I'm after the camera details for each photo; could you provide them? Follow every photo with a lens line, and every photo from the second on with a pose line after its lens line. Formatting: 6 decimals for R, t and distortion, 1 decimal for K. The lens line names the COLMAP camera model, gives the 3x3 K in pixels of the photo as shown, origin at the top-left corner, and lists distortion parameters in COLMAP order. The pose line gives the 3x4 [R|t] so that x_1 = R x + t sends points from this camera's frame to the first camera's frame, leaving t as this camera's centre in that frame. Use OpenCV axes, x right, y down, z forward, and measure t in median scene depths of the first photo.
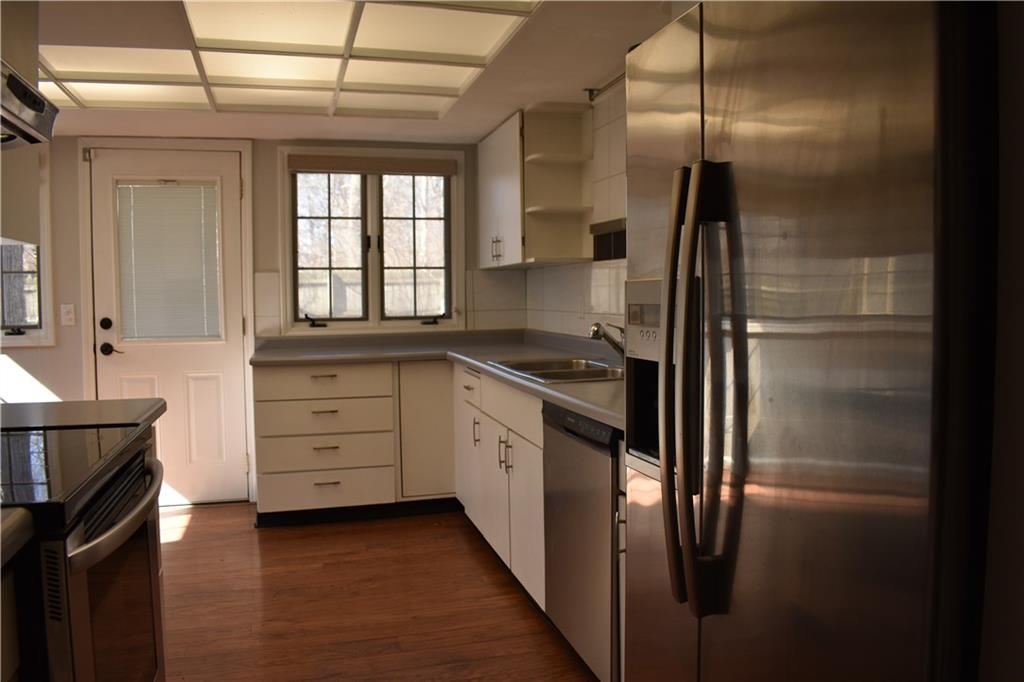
lens RADIAL K [[801.4, 0, 513.1], [0, 801.4, 337.1], [0, 0, 1]] dist [-0.089108, 0.010325]
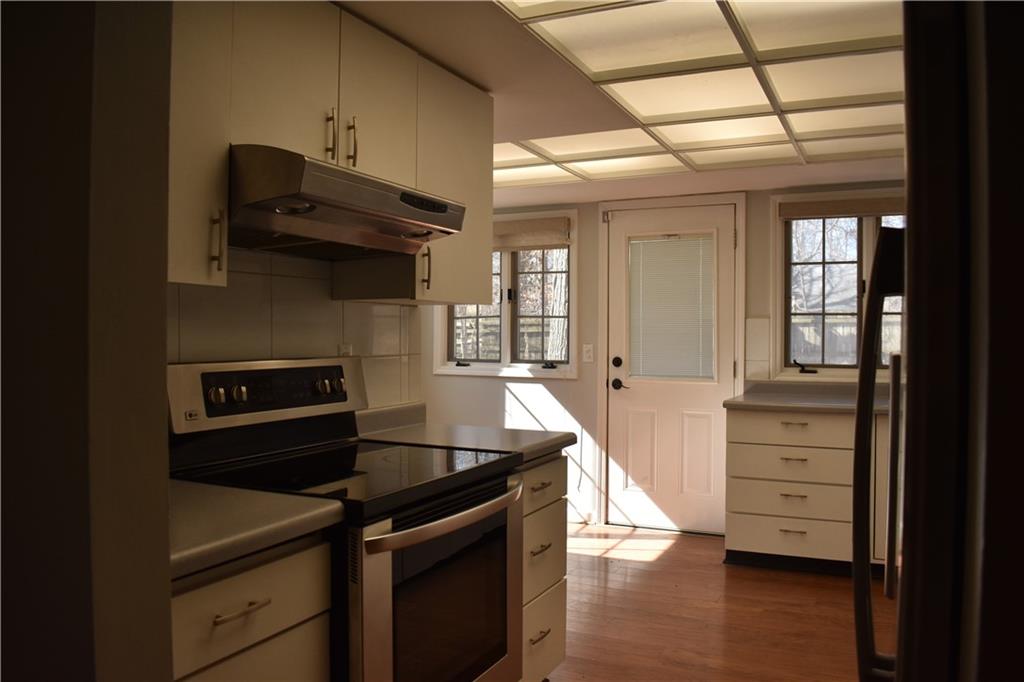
lens RADIAL K [[801.4, 0, 510.2], [0, 801.4, 339.3], [0, 0, 1]] dist [-0.089108, 0.010325]
pose [[0.746023, 0.018625, -0.665660, 0.146768], [-0.045944, 0.998666, -0.023548, -0.015725], [0.664333, 0.048150, 0.745884, 0.016871]]
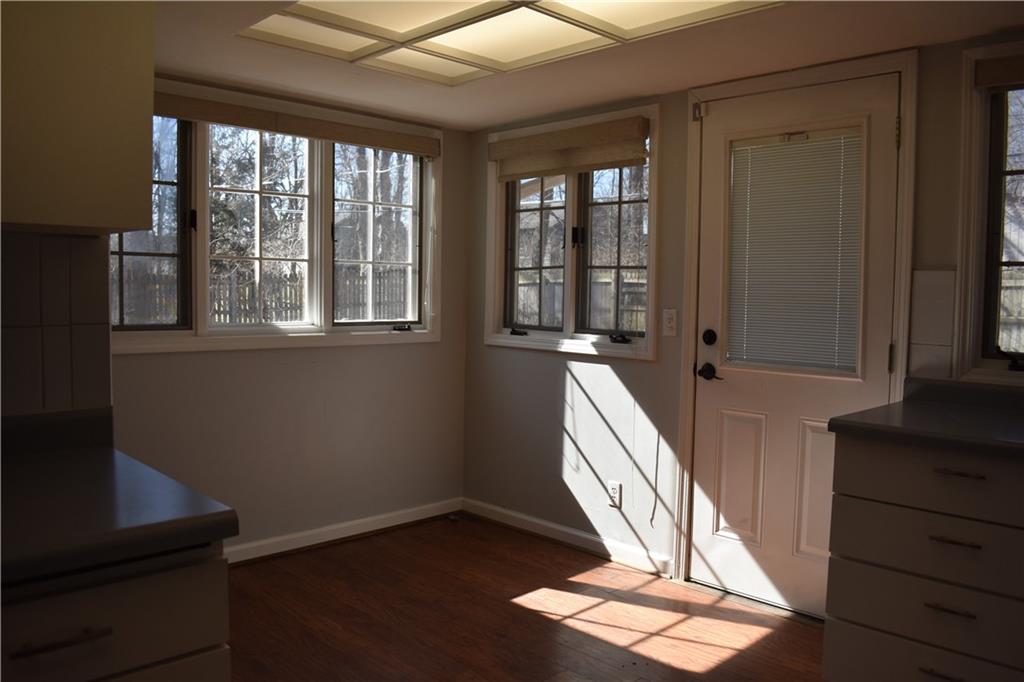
lens RADIAL K [[801.4, 0, 512.3], [0, 801.4, 338.0], [0, 0, 1]] dist [-0.089108, 0.010325]
pose [[0.481205, 0.072834, -0.873577, 0.051052], [-0.066404, 0.996708, 0.046522, -0.039858], [0.874089, 0.035622, 0.484458, 0.476290]]
